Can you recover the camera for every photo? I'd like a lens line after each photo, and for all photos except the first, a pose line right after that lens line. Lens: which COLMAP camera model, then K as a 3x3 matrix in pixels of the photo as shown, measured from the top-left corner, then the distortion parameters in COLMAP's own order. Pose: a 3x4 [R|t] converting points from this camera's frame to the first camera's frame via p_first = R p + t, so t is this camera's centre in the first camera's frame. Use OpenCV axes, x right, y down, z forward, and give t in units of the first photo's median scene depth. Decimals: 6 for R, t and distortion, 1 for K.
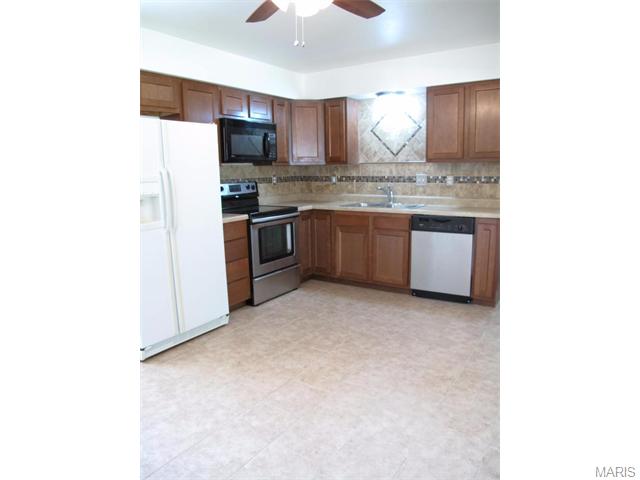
lens RADIAL K [[398.5, 0, 320.0], [0, 398.5, 240.0], [0, 0, 1]] dist [-0.104617, 0.003050]
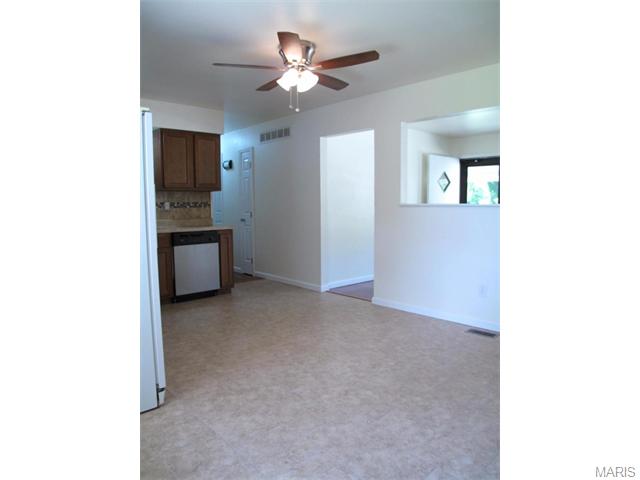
lens RADIAL K [[398.5, 0, 320.0], [0, 398.5, 240.0], [0, 0, 1]] dist [-0.104617, 0.003050]
pose [[0.242570, -0.066876, 0.967826, -1.147076], [0.163732, 0.986132, 0.027104, -0.003649], [-0.956217, 0.151890, 0.250156, 0.406424]]
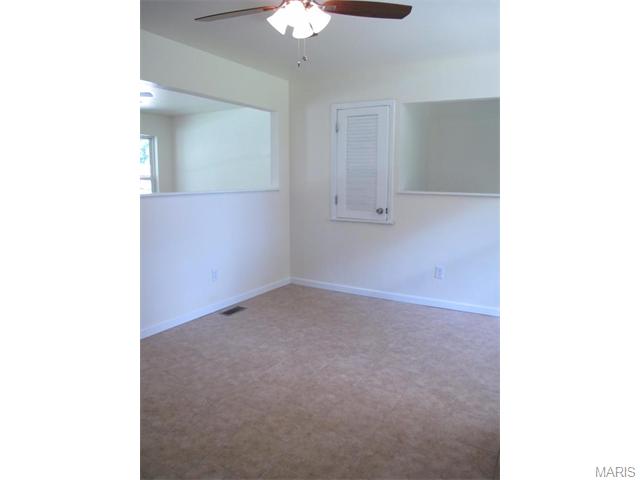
lens RADIAL K [[398.5, 0, 320.0], [0, 398.5, 240.0], [0, 0, 1]] dist [-0.104617, 0.003050]
pose [[-0.998818, 0.018419, -0.044982, -0.030183], [0.003126, 0.947850, 0.318700, -0.269125], [0.048506, 0.318183, -0.946788, 1.547017]]
